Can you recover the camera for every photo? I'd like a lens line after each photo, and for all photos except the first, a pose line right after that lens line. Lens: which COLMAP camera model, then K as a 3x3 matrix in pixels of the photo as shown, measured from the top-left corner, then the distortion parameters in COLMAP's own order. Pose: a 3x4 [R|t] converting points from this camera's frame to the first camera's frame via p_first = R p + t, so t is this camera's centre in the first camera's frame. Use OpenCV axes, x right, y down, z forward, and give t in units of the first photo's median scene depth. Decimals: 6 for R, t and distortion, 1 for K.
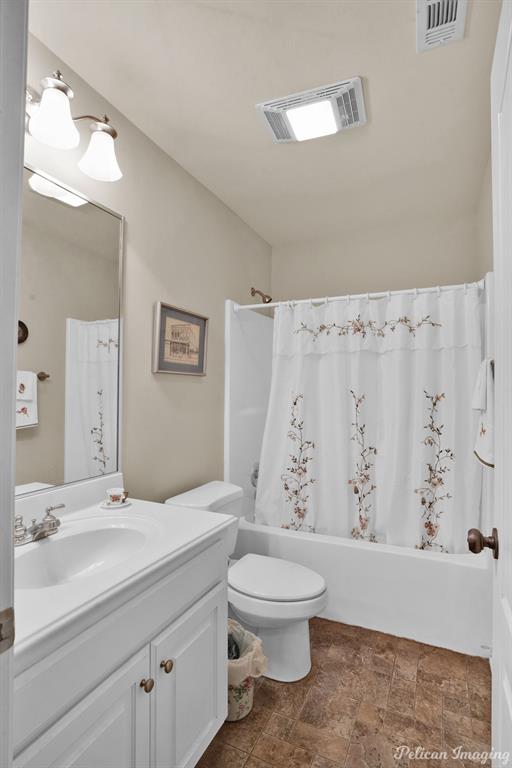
lens RADIAL K [[391.6, 0, 256.0], [0, 391.6, 384.0], [0, 0, 1]] dist [-0.042628, 0.000715]
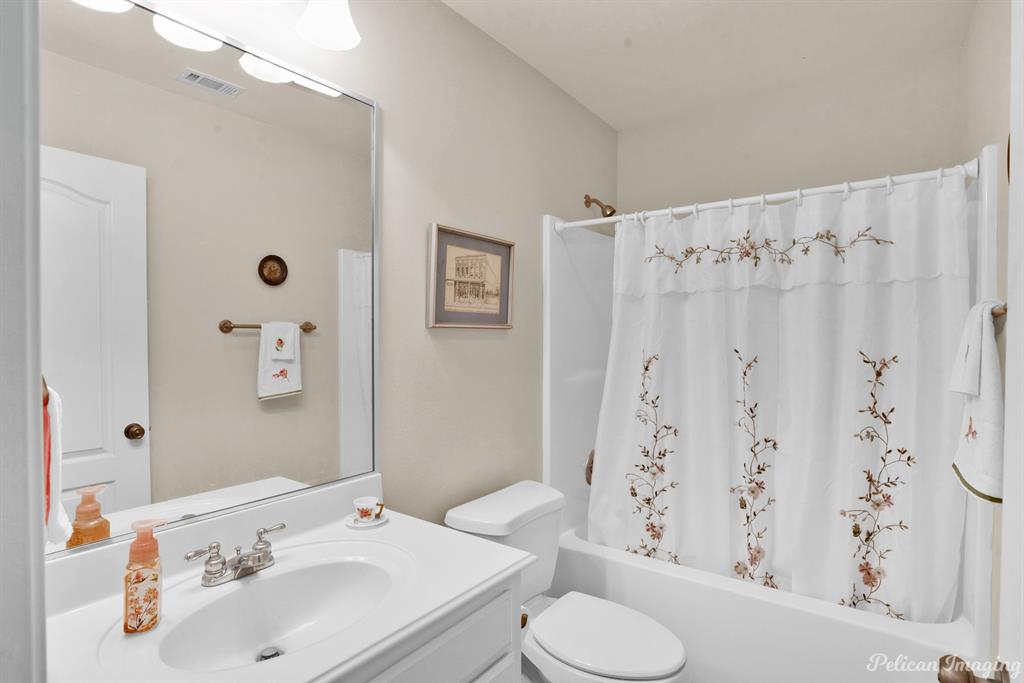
lens RADIAL K [[522.0, 0, 515.2], [0, 522.0, 343.5], [0, 0, 1]] dist [-0.048920, 0.022570]
pose [[0.981284, -0.001843, -0.192560, 0.054810], [0.008602, 0.999376, 0.034270, -0.025988], [0.192376, -0.035285, 0.980687, 0.103795]]
